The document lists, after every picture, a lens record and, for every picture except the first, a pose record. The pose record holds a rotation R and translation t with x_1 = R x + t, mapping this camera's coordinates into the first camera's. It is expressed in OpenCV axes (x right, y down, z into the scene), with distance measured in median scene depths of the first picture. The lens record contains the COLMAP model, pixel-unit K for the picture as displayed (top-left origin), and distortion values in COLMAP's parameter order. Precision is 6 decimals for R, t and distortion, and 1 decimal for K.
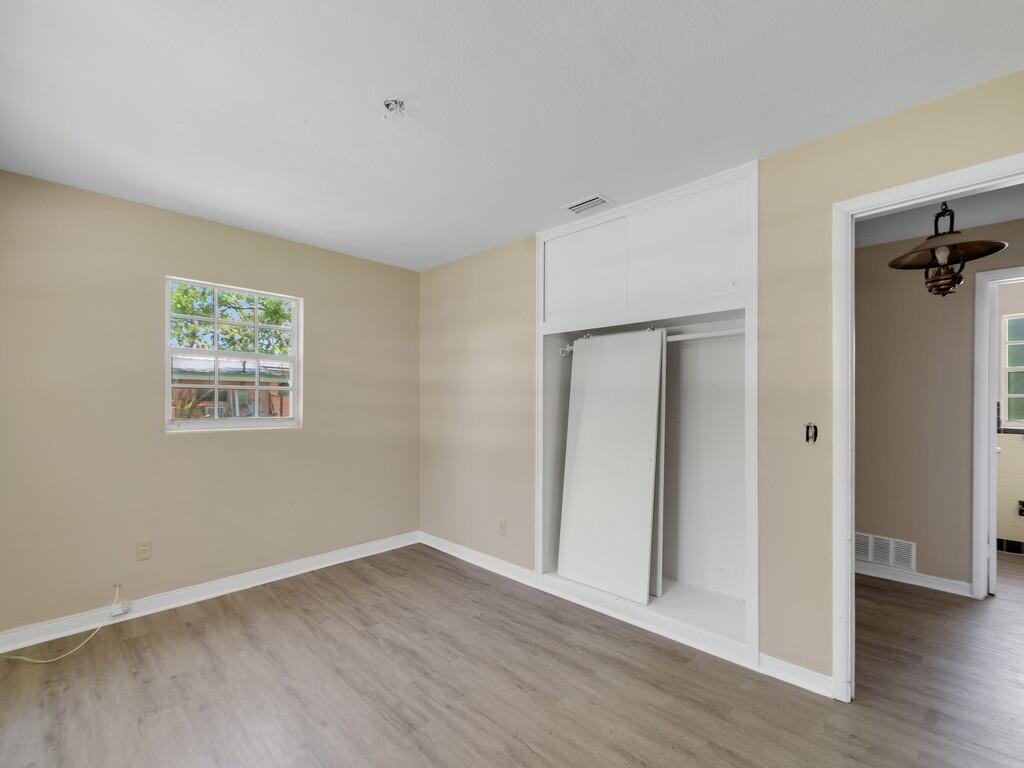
lens RADIAL K [[447.7, 0, 494.7], [0, 447.7, 403.3], [0, 0, 1]] dist [0.000545, -0.000136]
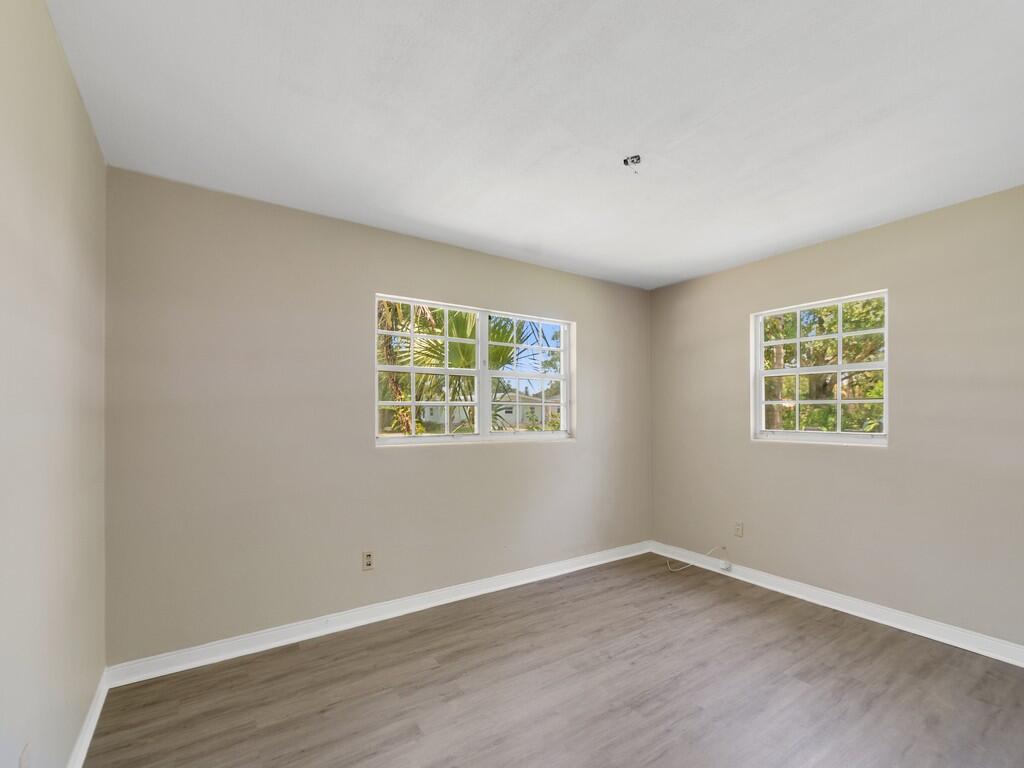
lens RADIAL K [[463.5, 0, 507.6], [0, 463.5, 423.8], [0, 0, 1]] dist [0.002872, -0.000627]
pose [[-0.206939, 0.020655, -0.978136, 0.690052], [-0.001413, 0.999770, 0.021410, -0.007165], [0.978353, 0.005813, -0.206863, 0.633574]]
